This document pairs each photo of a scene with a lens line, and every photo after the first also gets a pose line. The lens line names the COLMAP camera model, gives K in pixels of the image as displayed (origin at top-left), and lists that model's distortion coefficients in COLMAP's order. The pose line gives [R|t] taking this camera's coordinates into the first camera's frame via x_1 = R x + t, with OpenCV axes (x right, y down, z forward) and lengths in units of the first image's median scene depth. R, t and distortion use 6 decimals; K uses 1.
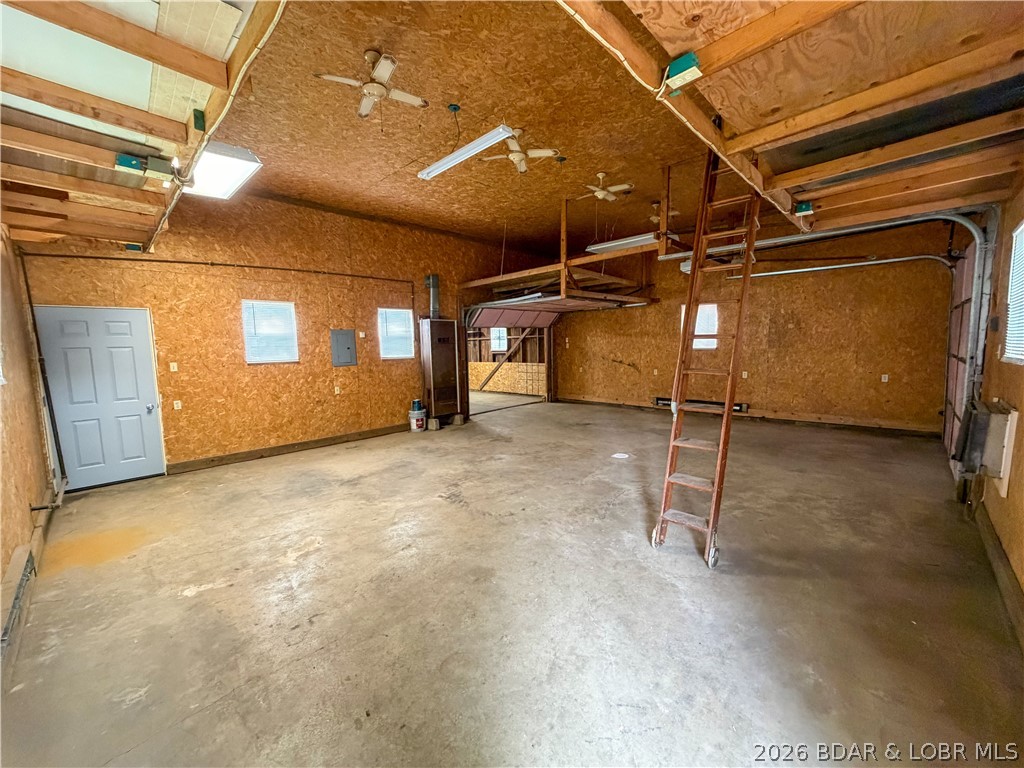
lens RADIAL K [[409.4, 0, 510.5], [0, 409.4, 384.0], [0, 0, 1]] dist [0.000153, 0.000050]
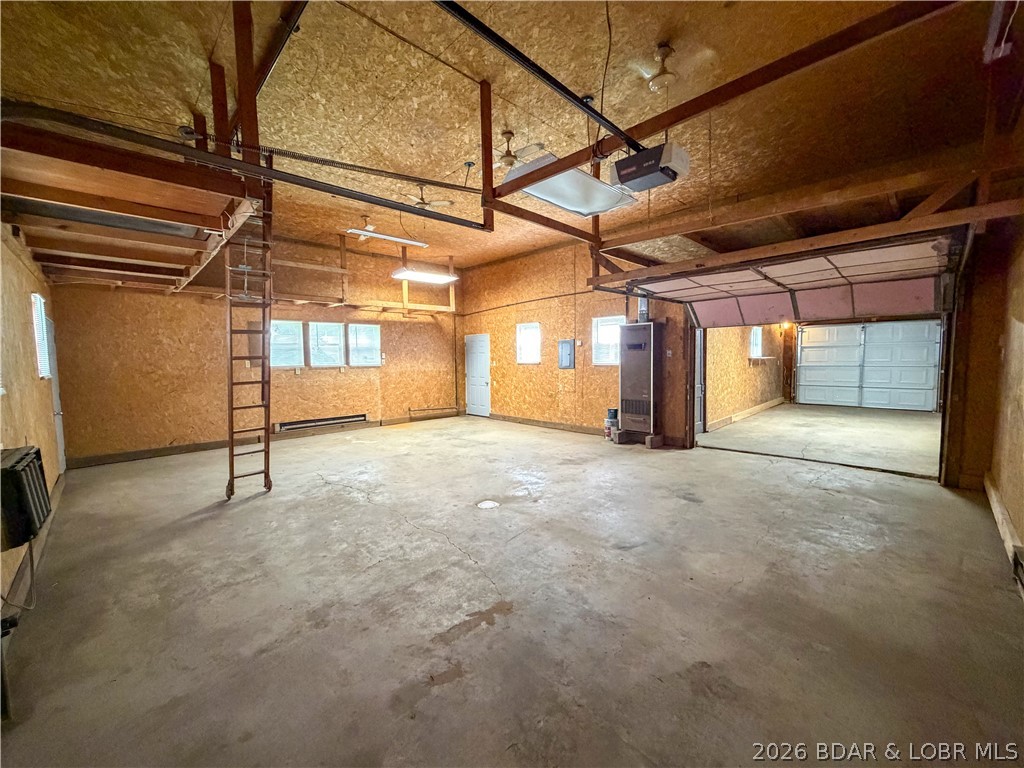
lens RADIAL K [[409.4, 0, 510.1], [0, 409.4, 382.6], [0, 0, 1]] dist [0.000153, 0.000050]
pose [[-0.026008, 0.090688, -0.995540, 1.037911], [-0.079035, 0.992573, 0.092482, -0.128706], [0.996533, 0.081088, -0.018647, 1.068898]]
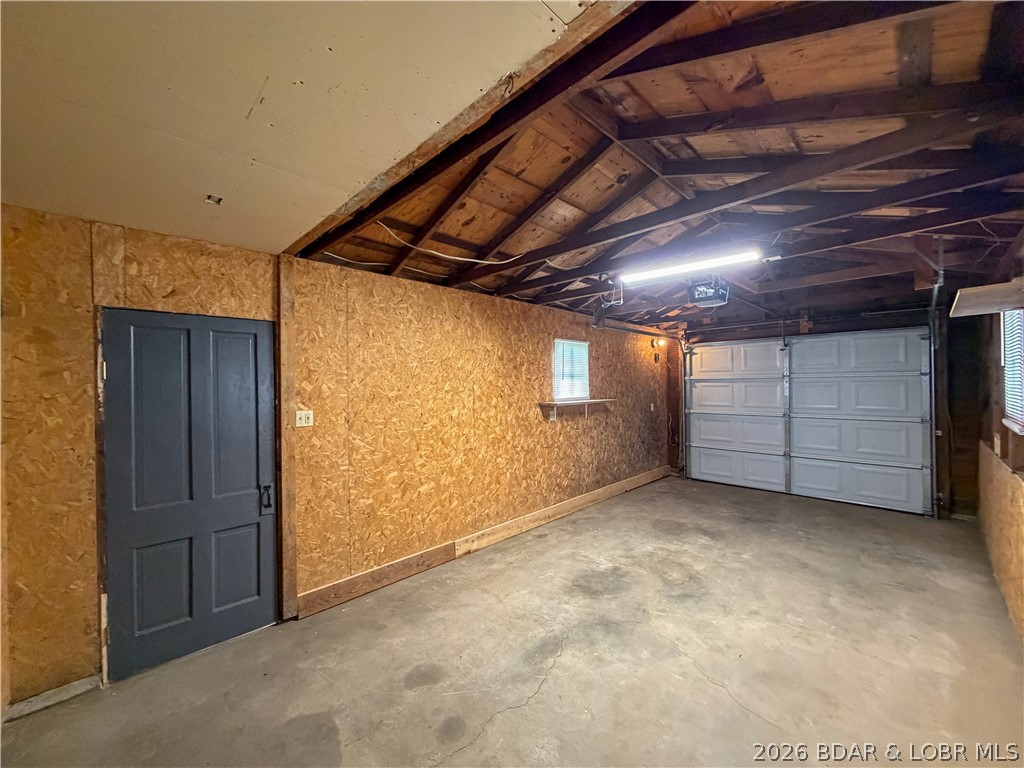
lens RADIAL K [[409.4, 0, 506.9], [0, 409.4, 383.8], [0, 0, 1]] dist [0.000153, 0.000050]
pose [[-0.023579, 0.021318, -0.999495, 0.104963], [-0.085968, 0.996026, 0.023272, -0.205273], [0.996019, 0.086474, -0.021653, 1.997229]]
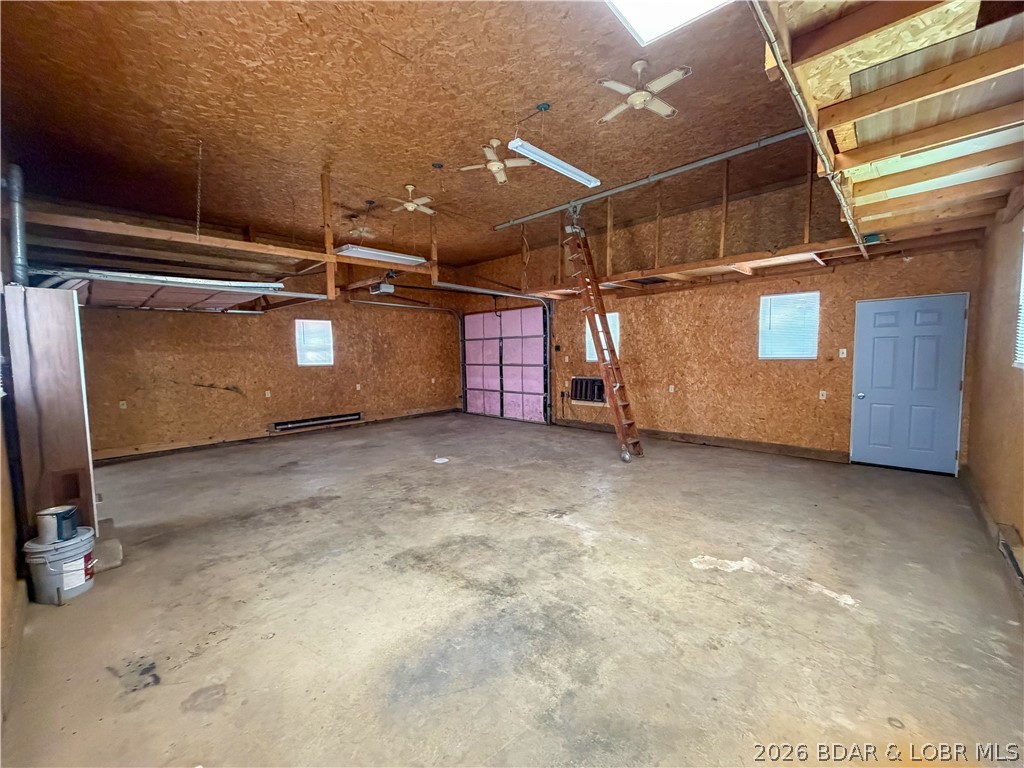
lens RADIAL K [[409.4, 0, 509.7], [0, 409.4, 384.9], [0, 0, 1]] dist [0.000153, 0.000050]
pose [[-0.007464, -0.054711, 0.998474, -0.814470], [0.115109, 0.991818, 0.055207, -0.060649], [-0.993325, 0.115346, -0.001105, 0.825340]]
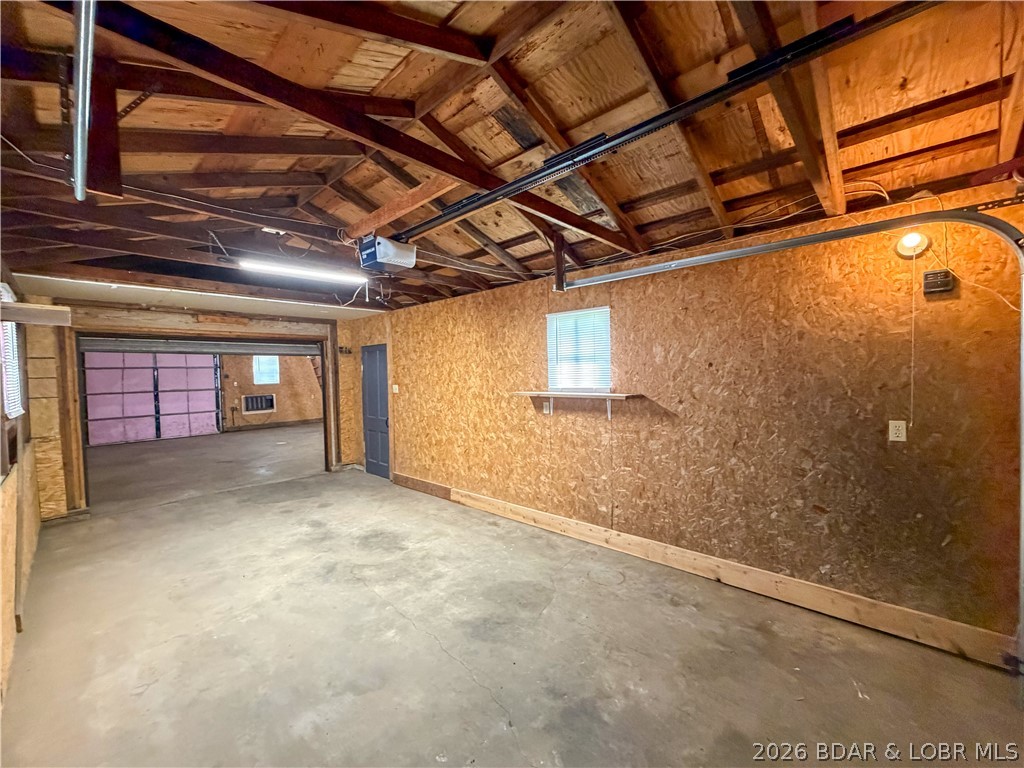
lens RADIAL K [[409.4, 0, 512.1], [0, 409.4, 385.3], [0, 0, 1]] dist [0.000153, 0.000050]
pose [[-0.998605, 0.047619, -0.022820, -0.713534], [0.044174, 0.990121, 0.133075, -0.266735], [0.028932, 0.131881, -0.990843, 2.819666]]
